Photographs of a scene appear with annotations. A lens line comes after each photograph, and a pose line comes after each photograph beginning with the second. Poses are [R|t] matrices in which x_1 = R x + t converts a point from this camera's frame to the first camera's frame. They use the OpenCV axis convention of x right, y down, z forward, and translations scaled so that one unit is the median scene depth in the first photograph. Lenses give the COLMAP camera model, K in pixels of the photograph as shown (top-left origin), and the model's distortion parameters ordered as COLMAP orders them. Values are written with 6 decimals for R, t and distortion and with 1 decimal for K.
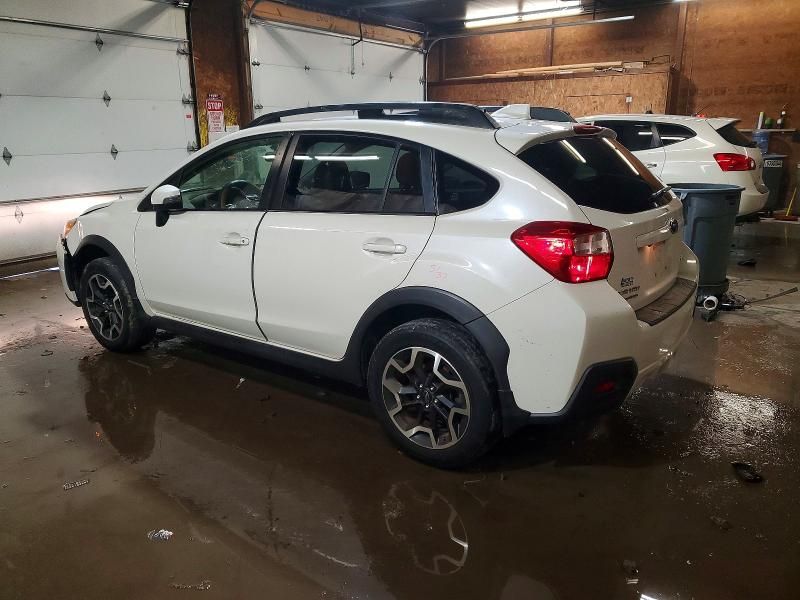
lens RADIAL K [[612.9, 0, 390.4], [0, 612.9, 301.5], [0, 0, 1]] dist [0.005665, 0.002820]
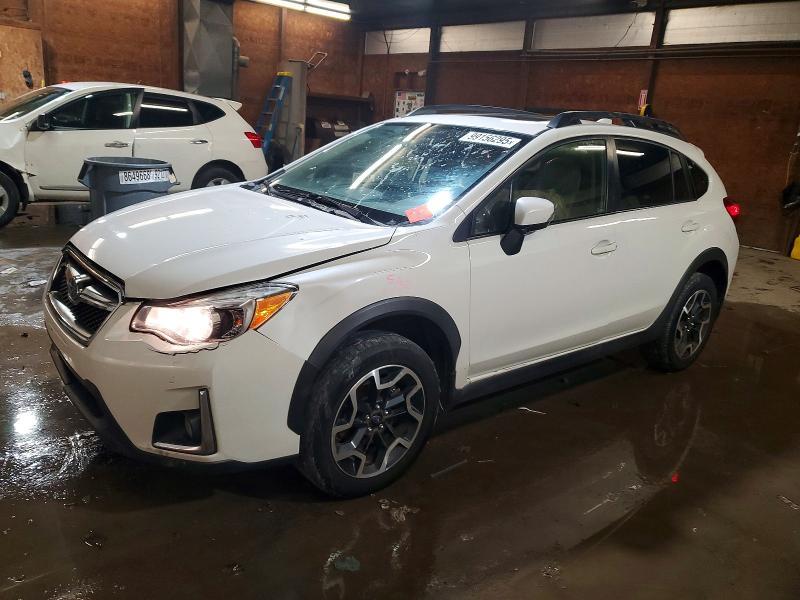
lens RADIAL K [[612.9, 0, 390.4], [0, 612.9, 301.5], [0, 0, 1]] dist [0.005665, 0.002820]
pose [[0.232752, -0.237969, 0.942973, -0.978851], [0.176095, 0.963887, 0.199782, -0.210337], [-0.956461, 0.119553, 0.266252, 0.830985]]
